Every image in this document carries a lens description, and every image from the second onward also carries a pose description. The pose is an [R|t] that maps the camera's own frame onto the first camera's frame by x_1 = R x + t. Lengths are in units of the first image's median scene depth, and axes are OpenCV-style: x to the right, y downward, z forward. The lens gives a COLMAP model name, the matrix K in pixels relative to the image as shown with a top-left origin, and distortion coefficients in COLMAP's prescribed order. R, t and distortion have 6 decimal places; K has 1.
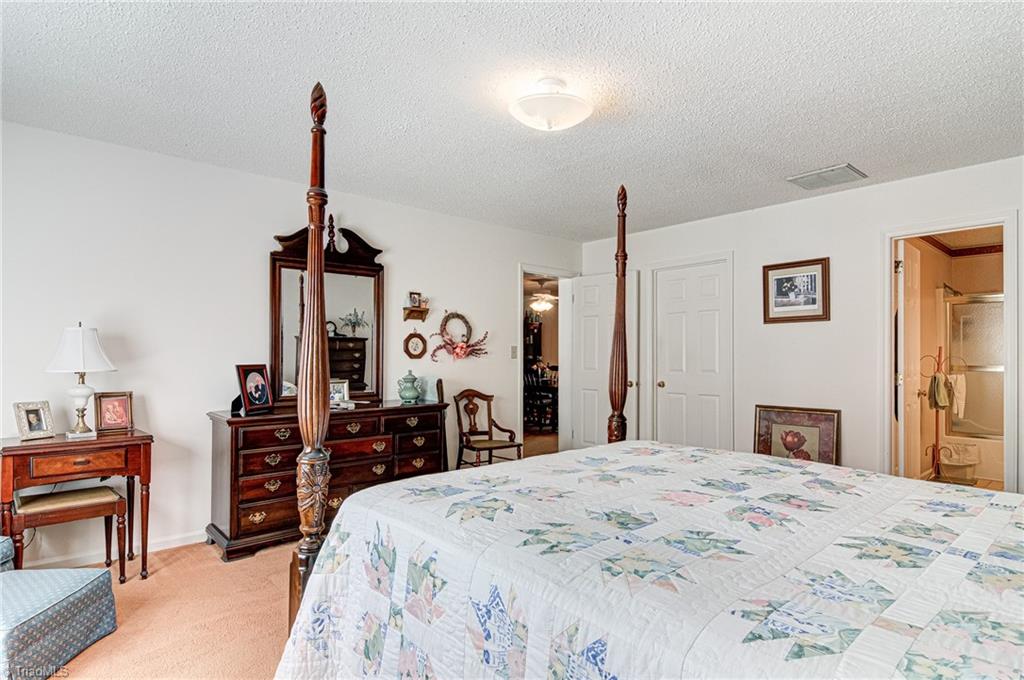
lens RADIAL K [[542.9, 0, 511.2], [0, 542.9, 350.6], [0, 0, 1]] dist [0.014809, -0.014557]
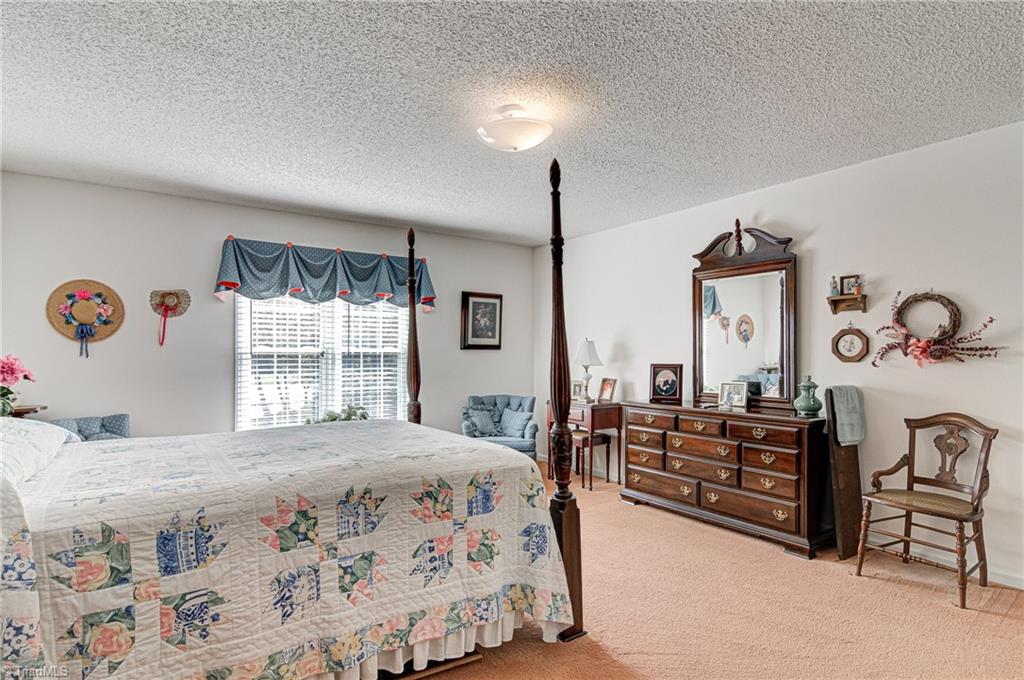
lens RADIAL K [[542.9, 0, 519.9], [0, 542.9, 348.9], [0, 0, 1]] dist [0.014809, -0.014557]
pose [[-0.106347, -0.014702, -0.994220, 0.670865], [0.002261, 0.999885, -0.015028, 0.007309], [0.994327, -0.003846, -0.106301, 0.653795]]
